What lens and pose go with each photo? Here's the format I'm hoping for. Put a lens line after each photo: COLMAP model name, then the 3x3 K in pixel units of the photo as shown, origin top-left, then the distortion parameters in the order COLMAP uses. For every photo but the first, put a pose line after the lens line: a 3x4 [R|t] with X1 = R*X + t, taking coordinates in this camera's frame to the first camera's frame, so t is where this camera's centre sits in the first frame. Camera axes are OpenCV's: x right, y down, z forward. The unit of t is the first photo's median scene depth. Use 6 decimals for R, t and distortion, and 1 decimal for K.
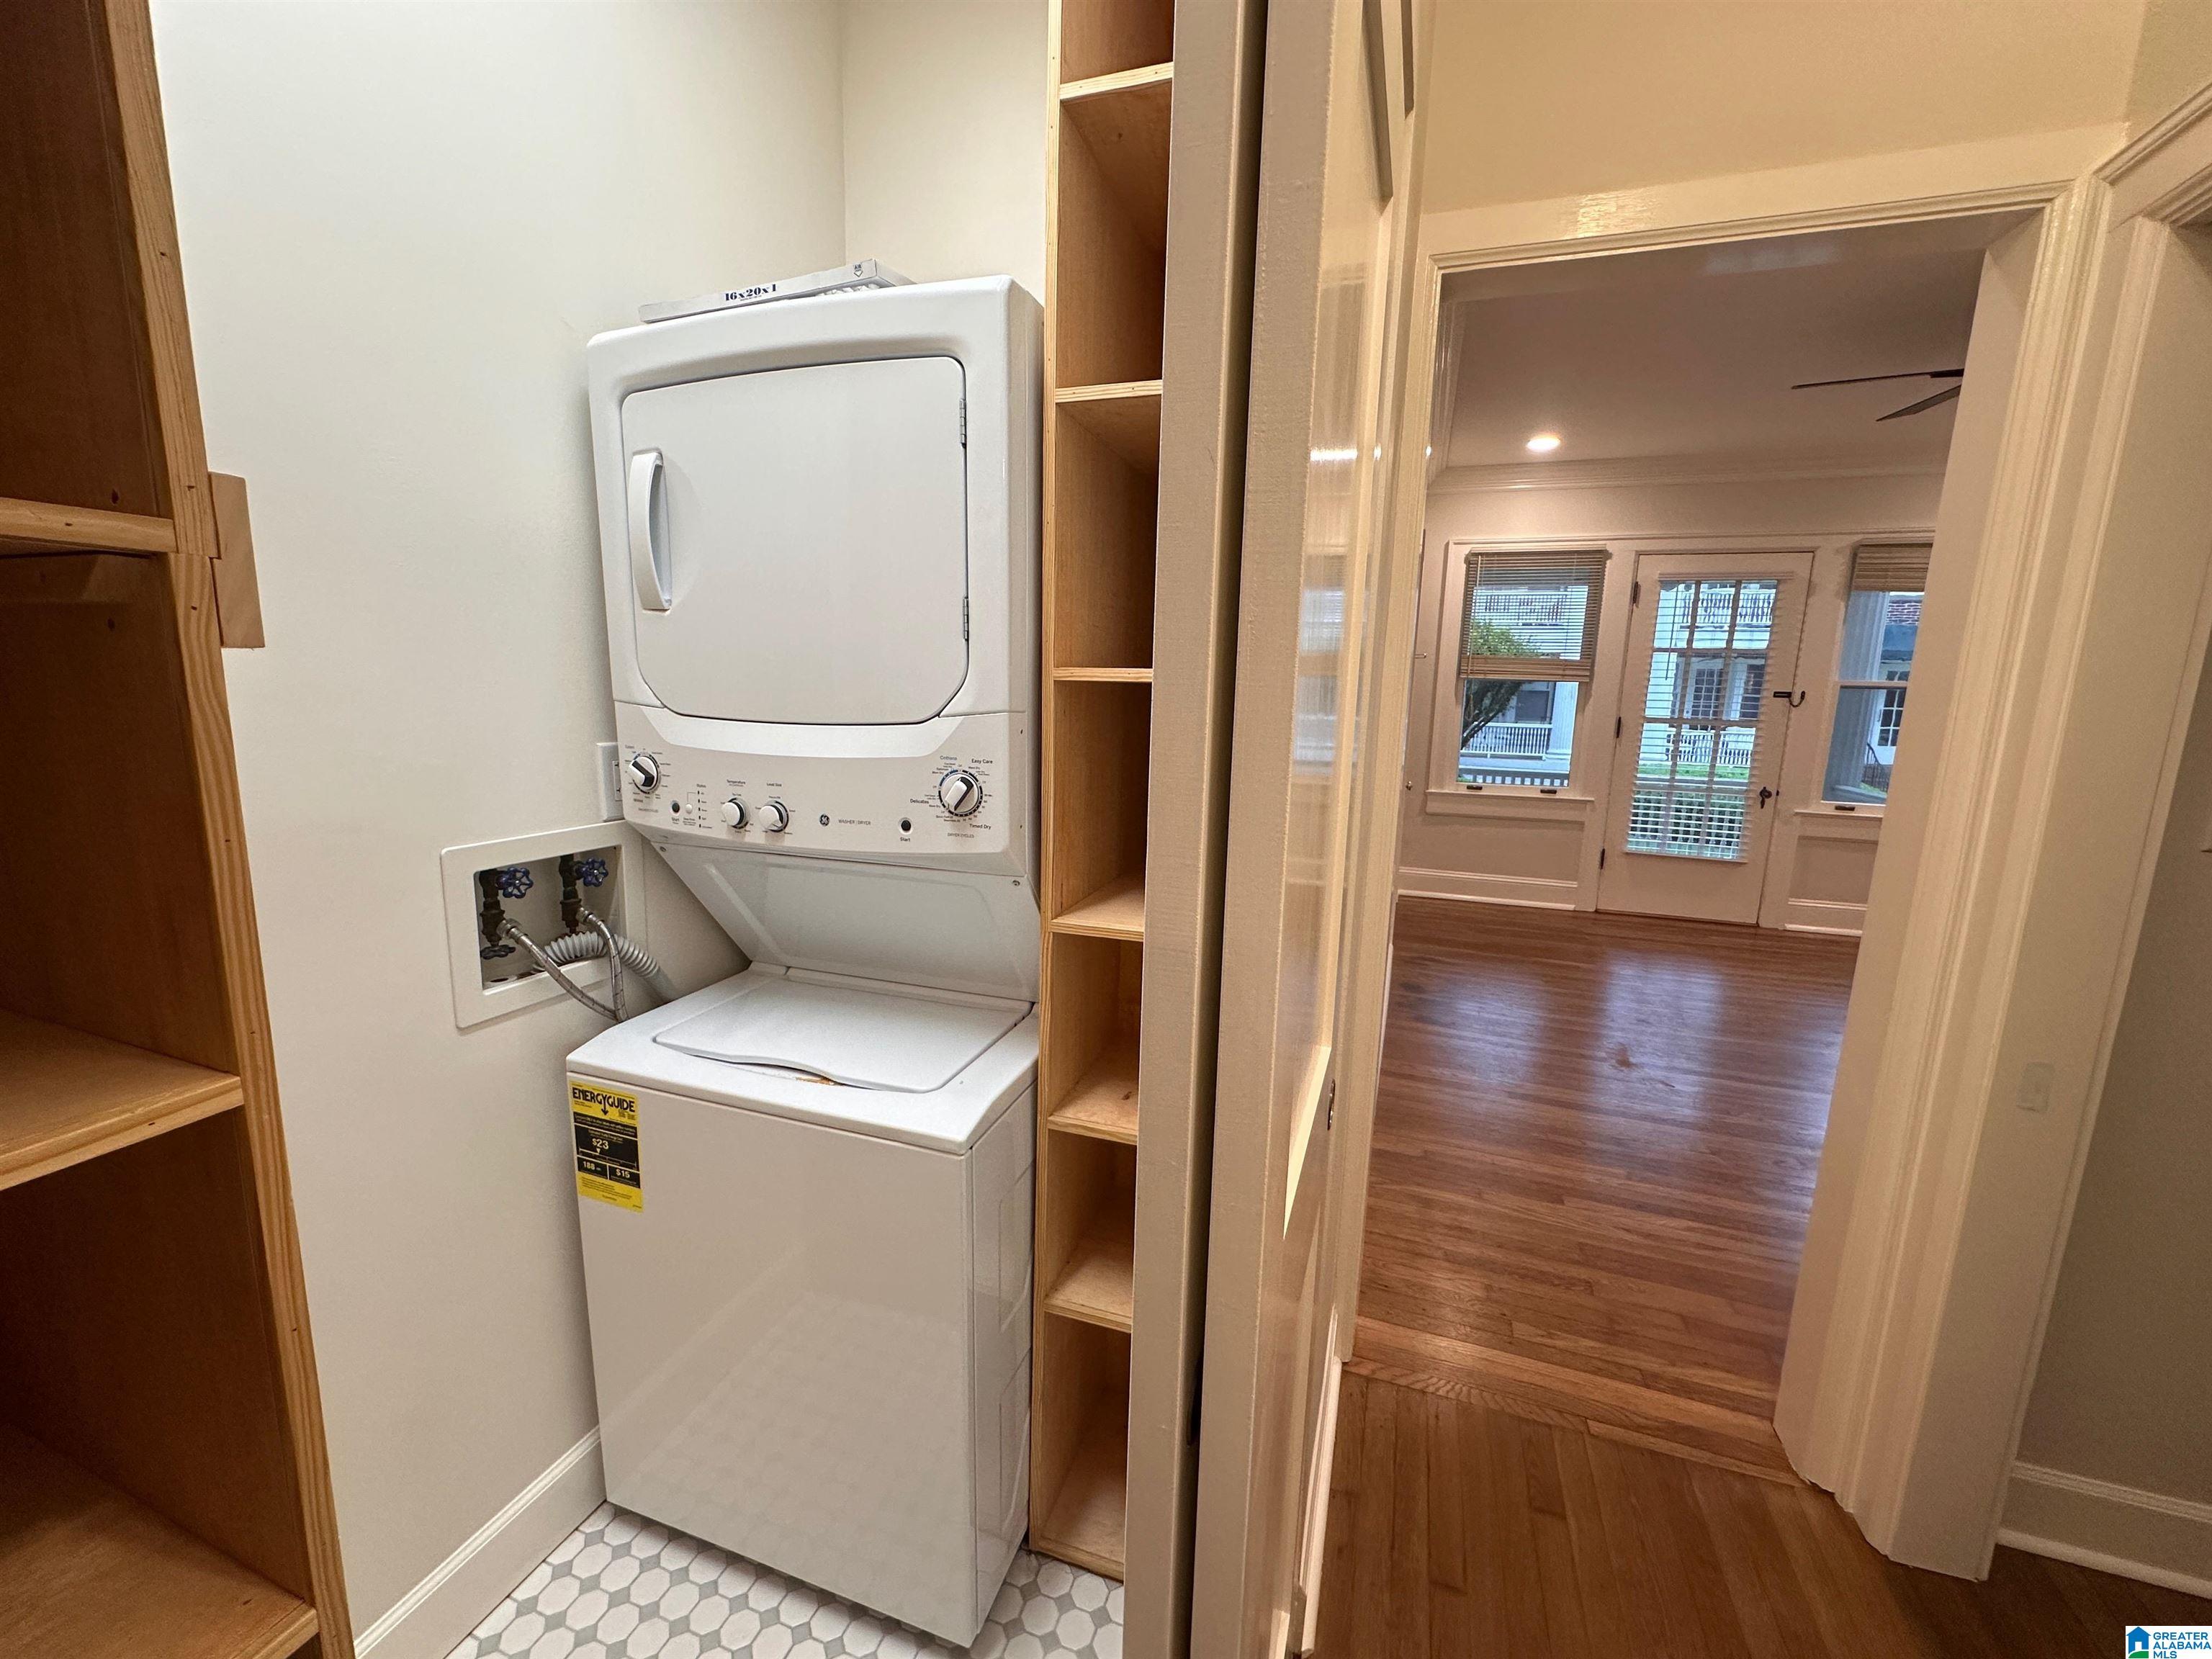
lens RADIAL K [[882.2, 0, 1110.5], [0, 882.2, 831.9], [0, 0, 1]] dist [-0.002356, 0.000638]
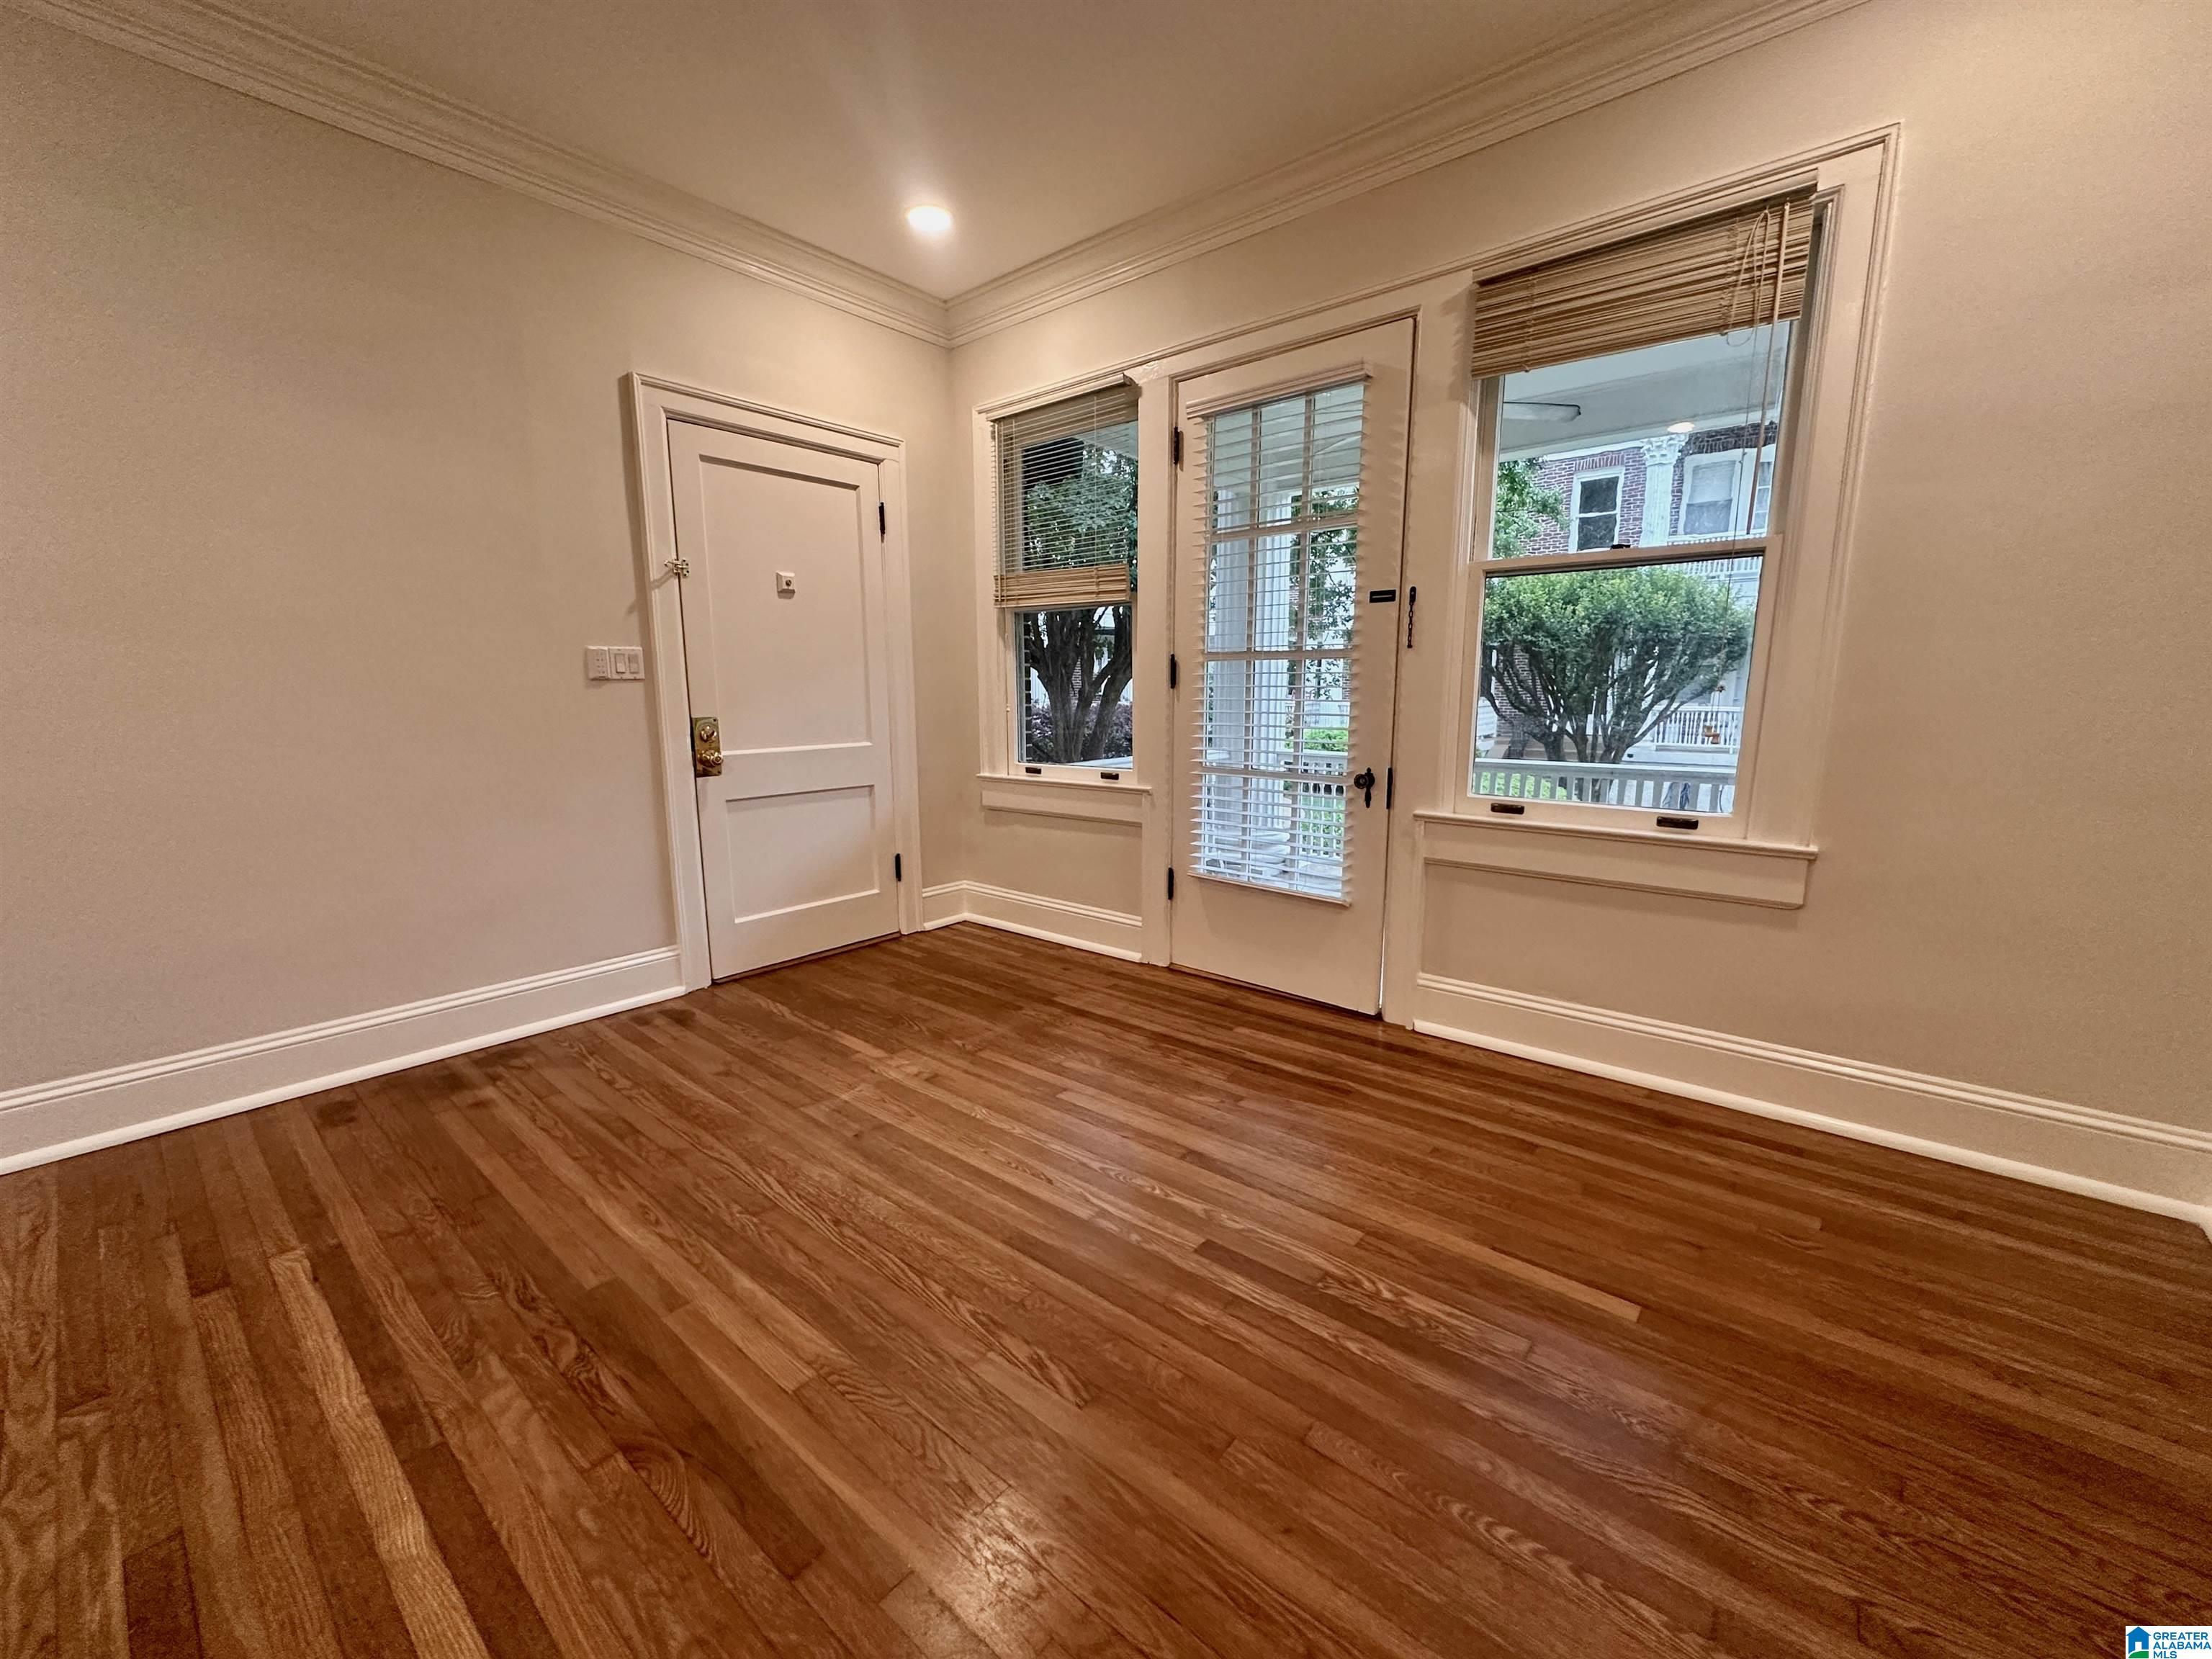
lens RADIAL K [[882.2, 0, 1108.3], [0, 882.2, 830.6], [0, 0, 1]] dist [-0.002356, 0.000638]
pose [[0.932884, 0.030663, -0.358870, 0.782555], [-0.032552, 0.999470, 0.000778, -0.006690], [0.358704, 0.010956, 0.933387, 0.424327]]
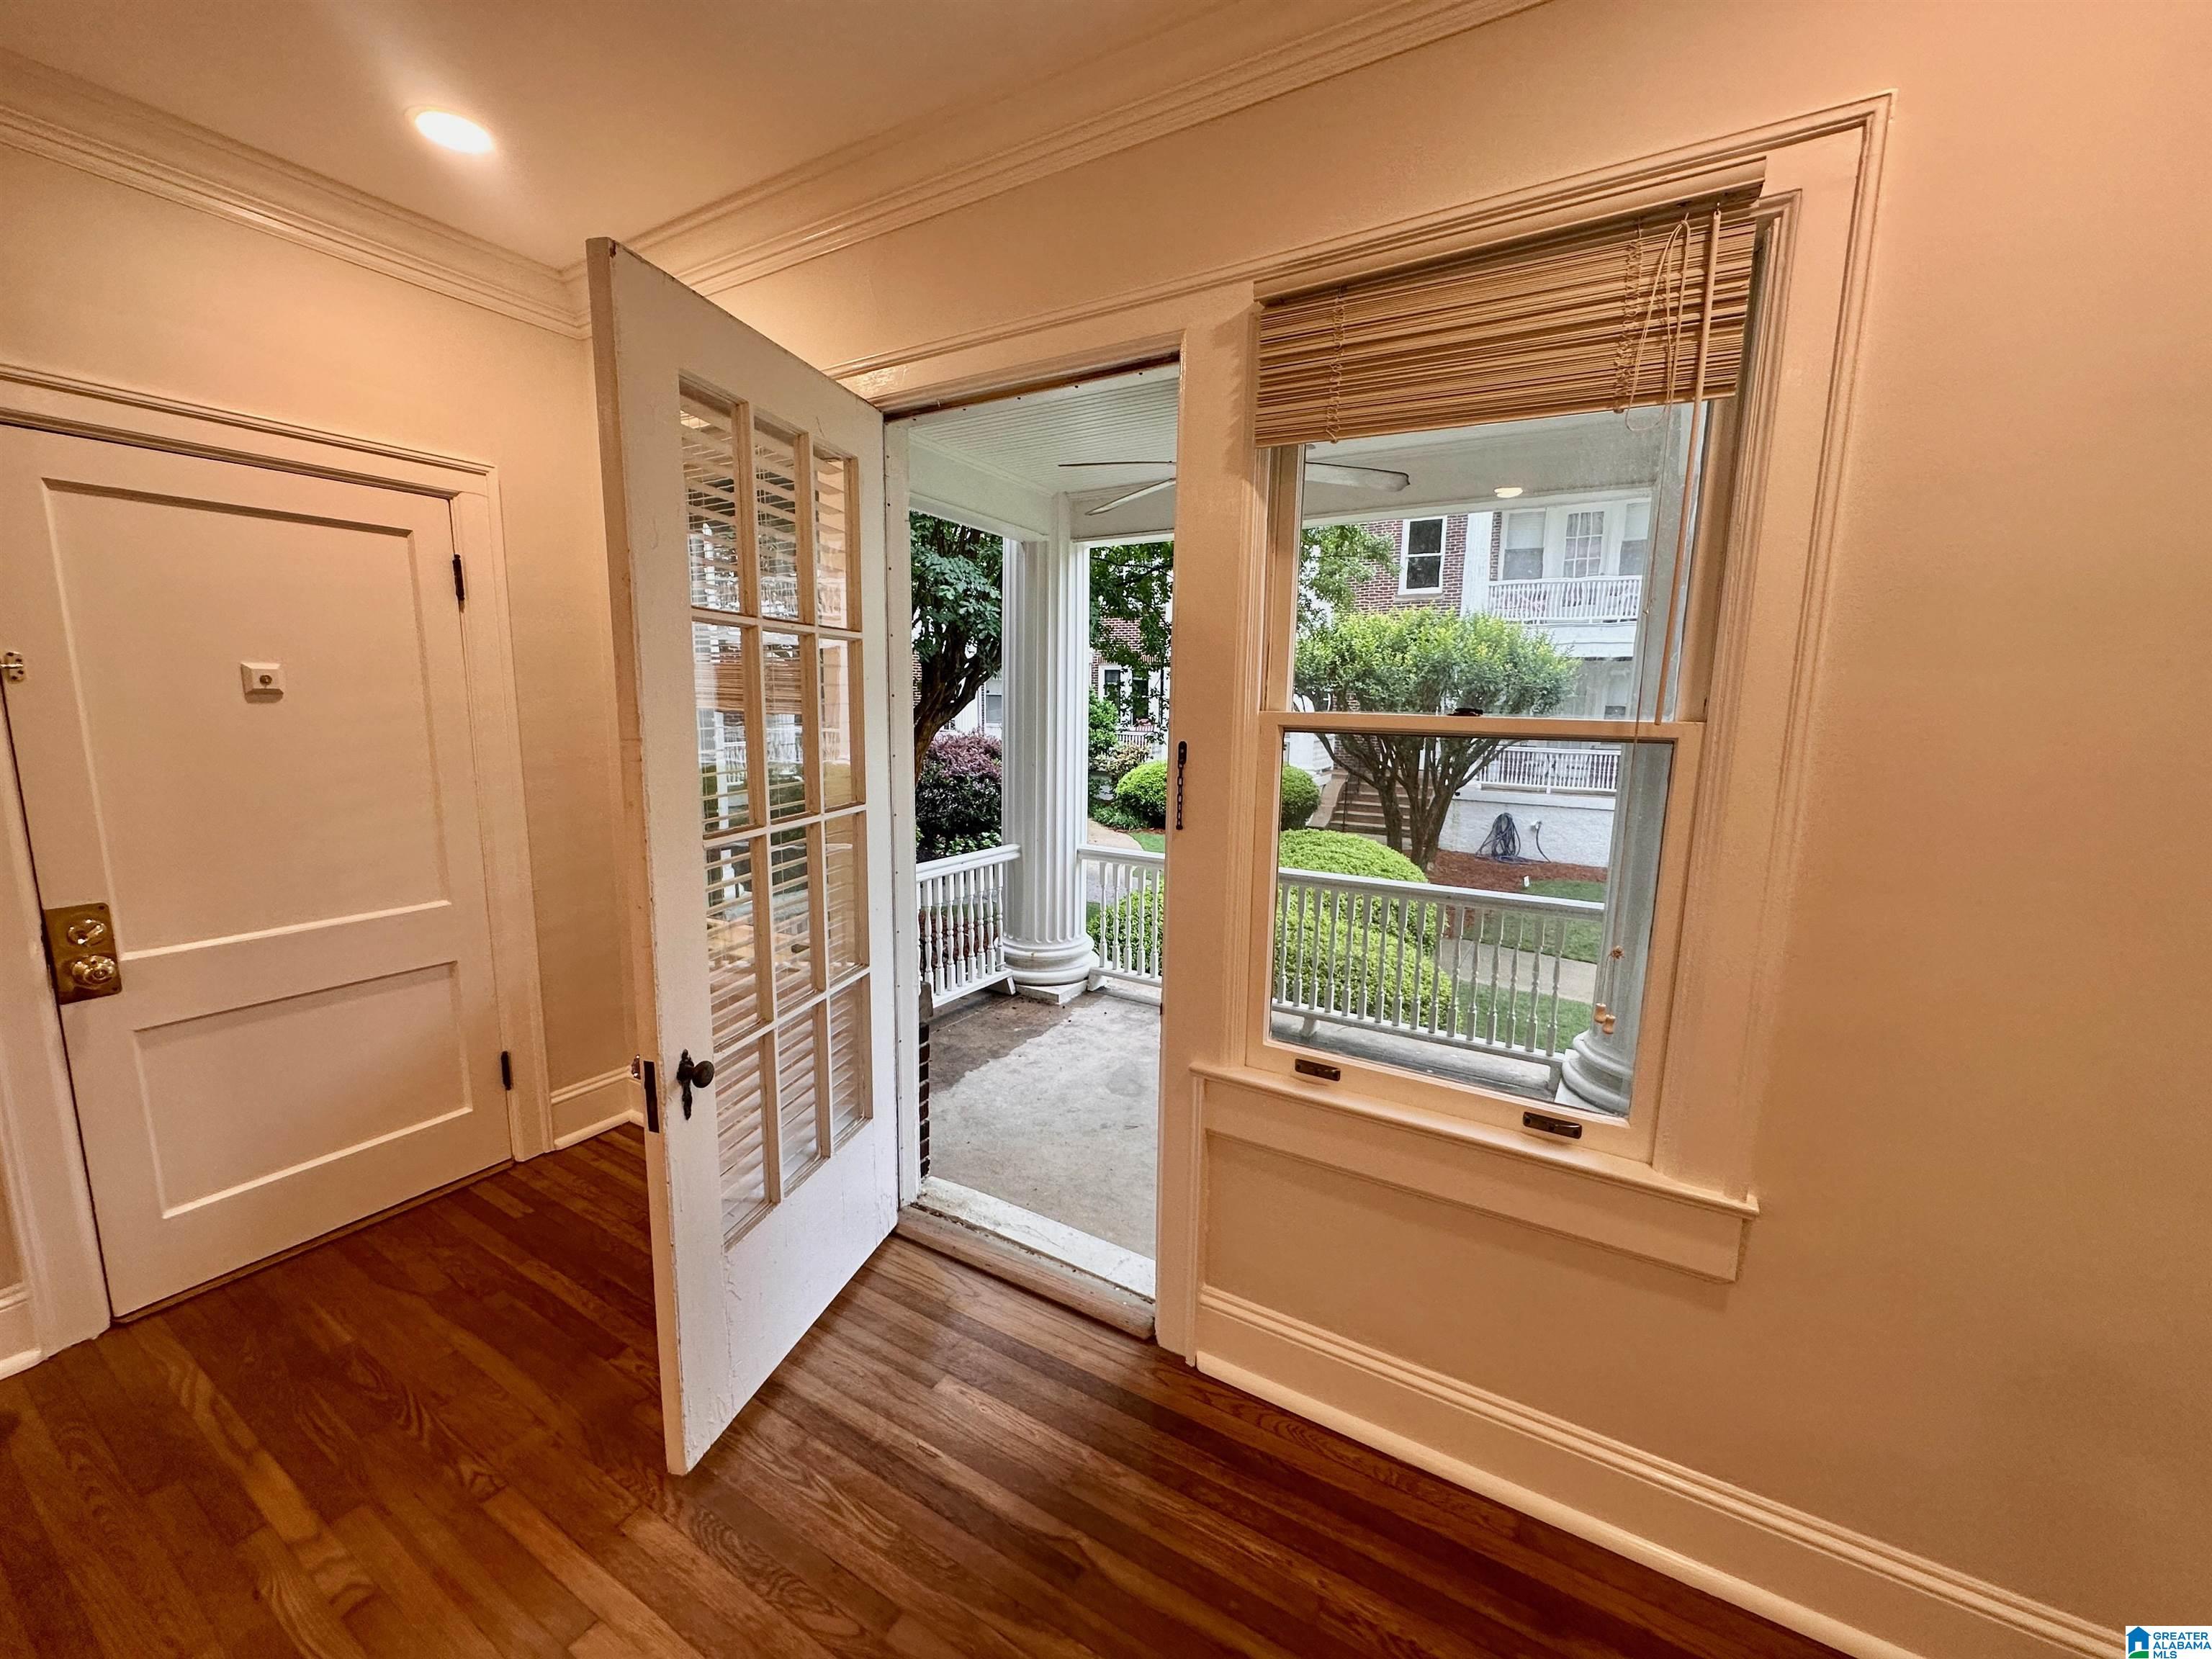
lens RADIAL K [[882.2, 0, 1106.8], [0, 882.2, 830.1], [0, 0, 1]] dist [-0.002356, 0.000638]
pose [[0.978015, 0.020468, -0.207527, 0.803355], [-0.024333, 0.999574, -0.016087, -0.112948], [0.207109, 0.020783, 0.978097, 0.619928]]
